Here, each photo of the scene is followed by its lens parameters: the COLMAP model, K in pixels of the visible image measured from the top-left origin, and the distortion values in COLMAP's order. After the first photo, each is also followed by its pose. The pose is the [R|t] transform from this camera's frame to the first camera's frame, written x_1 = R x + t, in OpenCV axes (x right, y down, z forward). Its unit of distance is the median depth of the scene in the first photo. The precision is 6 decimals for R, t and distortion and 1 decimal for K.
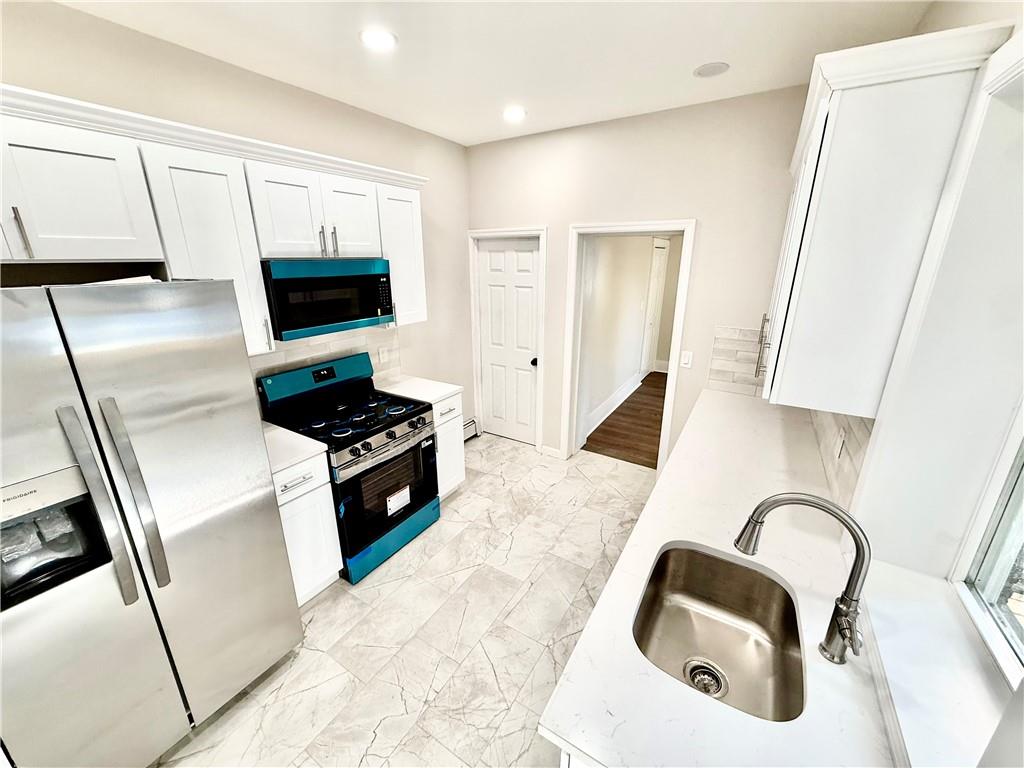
lens RADIAL K [[408.7, 0, 512.0], [0, 408.7, 384.0], [0, 0, 1]] dist [0.000996, 0.000316]
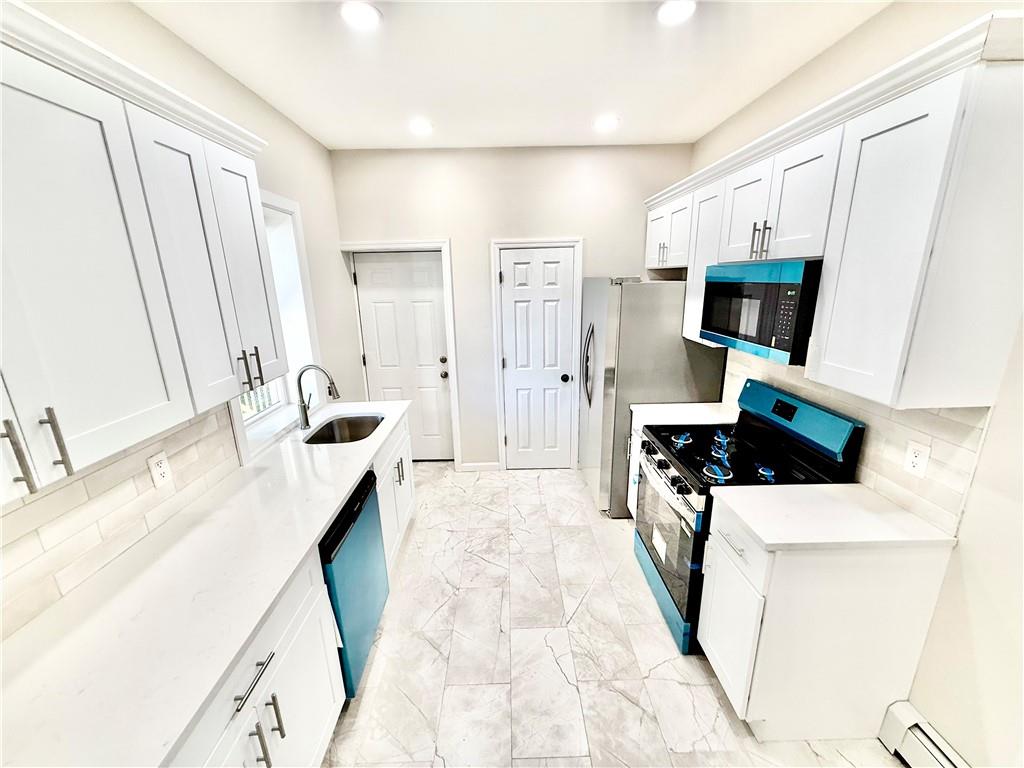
lens RADIAL K [[408.7, 0, 512.0], [0, 408.7, 384.0], [0, 0, 1]] dist [0.000996, 0.000316]
pose [[-0.841109, 0.160553, -0.516487, 0.398210], [-0.139364, 0.858347, 0.493779, -0.408760], [0.522603, 0.487302, -0.699588, 1.358923]]
